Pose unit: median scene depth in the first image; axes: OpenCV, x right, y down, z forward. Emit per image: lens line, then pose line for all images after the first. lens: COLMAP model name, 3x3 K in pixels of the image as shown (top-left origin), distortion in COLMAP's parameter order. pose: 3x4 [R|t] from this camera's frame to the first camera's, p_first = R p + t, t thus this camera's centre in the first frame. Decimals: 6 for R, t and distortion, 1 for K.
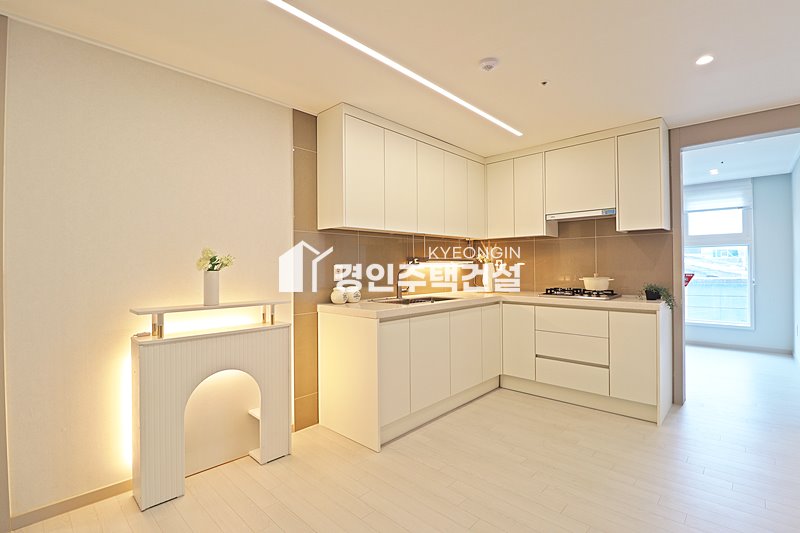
lens RADIAL K [[371.9, 0, 403.6], [0, 371.9, 263.3], [0, 0, 1]] dist [-0.009193, -0.007418]
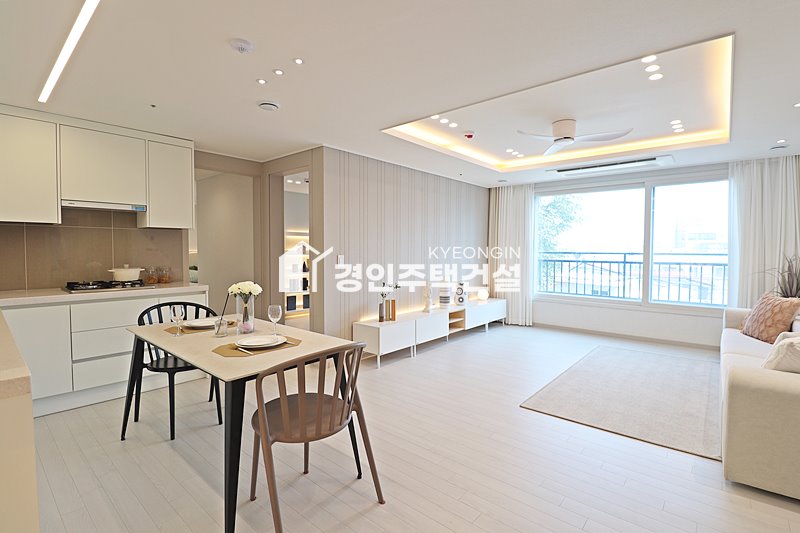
lens RADIAL K [[371.9, 0, 404.0], [0, 371.9, 262.1], [0, 0, 1]] dist [-0.009193, -0.007418]
pose [[-0.071004, -0.024888, 0.997166, -0.589959], [-0.007648, 0.999673, 0.024406, -0.012450], [-0.997447, -0.005894, -0.071171, 0.300903]]
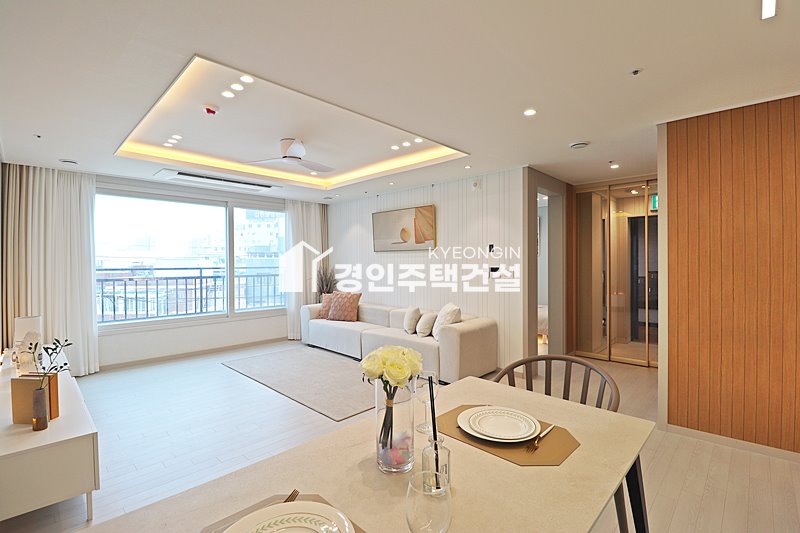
lens RADIAL K [[371.9, 0, 406.9], [0, 371.9, 265.8], [0, 0, 1]] dist [-0.009193, -0.007418]
pose [[-0.999743, 0.013634, -0.018096, 0.161160], [0.013626, 0.999907, 0.000563, -0.018898], [0.018102, 0.000317, -0.999836, 0.899419]]
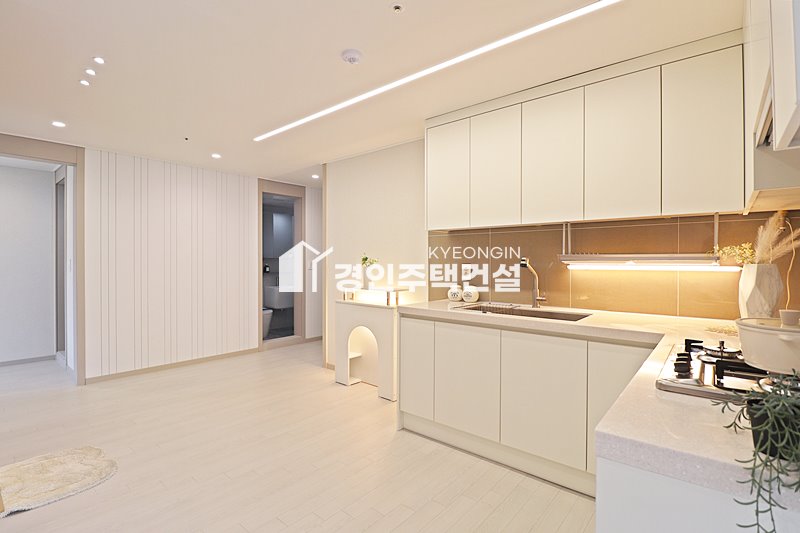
lens RADIAL K [[371.9, 0, 398.6], [0, 371.9, 262.3], [0, 0, 1]] dist [-0.009193, -0.007418]
pose [[0.060941, 0.013537, -0.998050, 0.801290], [0.007908, 0.999870, 0.014044, -0.016013], [0.998110, -0.008749, 0.060827, 0.710657]]
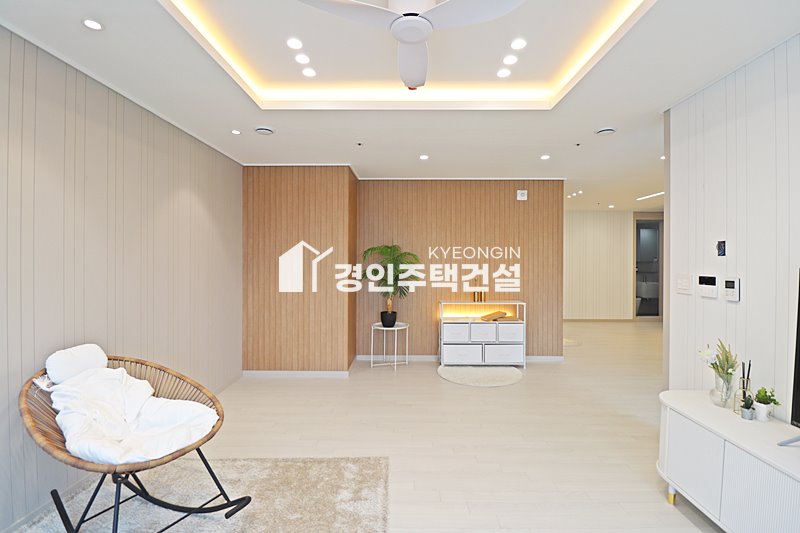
lens RADIAL K [[371.9, 0, 402.9], [0, 371.9, 260.1], [0, 0, 1]] dist [-0.009193, -0.007418]
pose [[-0.723919, 0.010481, -0.689805, 2.079403], [0.007096, 0.999945, 0.007747, -0.067922], [0.689849, 0.000714, -0.723953, 0.952748]]
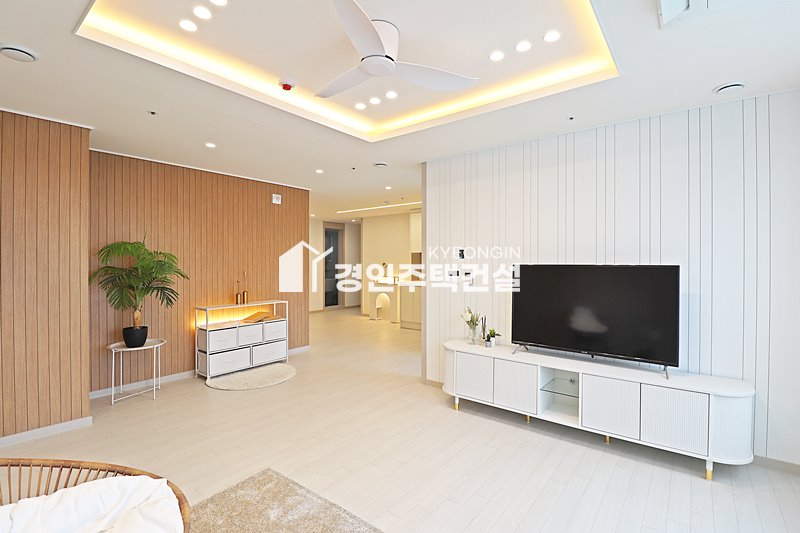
lens RADIAL K [[371.9, 0, 408.4], [0, 371.9, 261.0], [0, 0, 1]] dist [-0.009193, -0.007418]
pose [[0.119590, 0.010931, -0.992763, 2.350883], [-0.002221, 0.999940, 0.010742, -0.070739], [0.992821, 0.000921, 0.119607, 0.526739]]
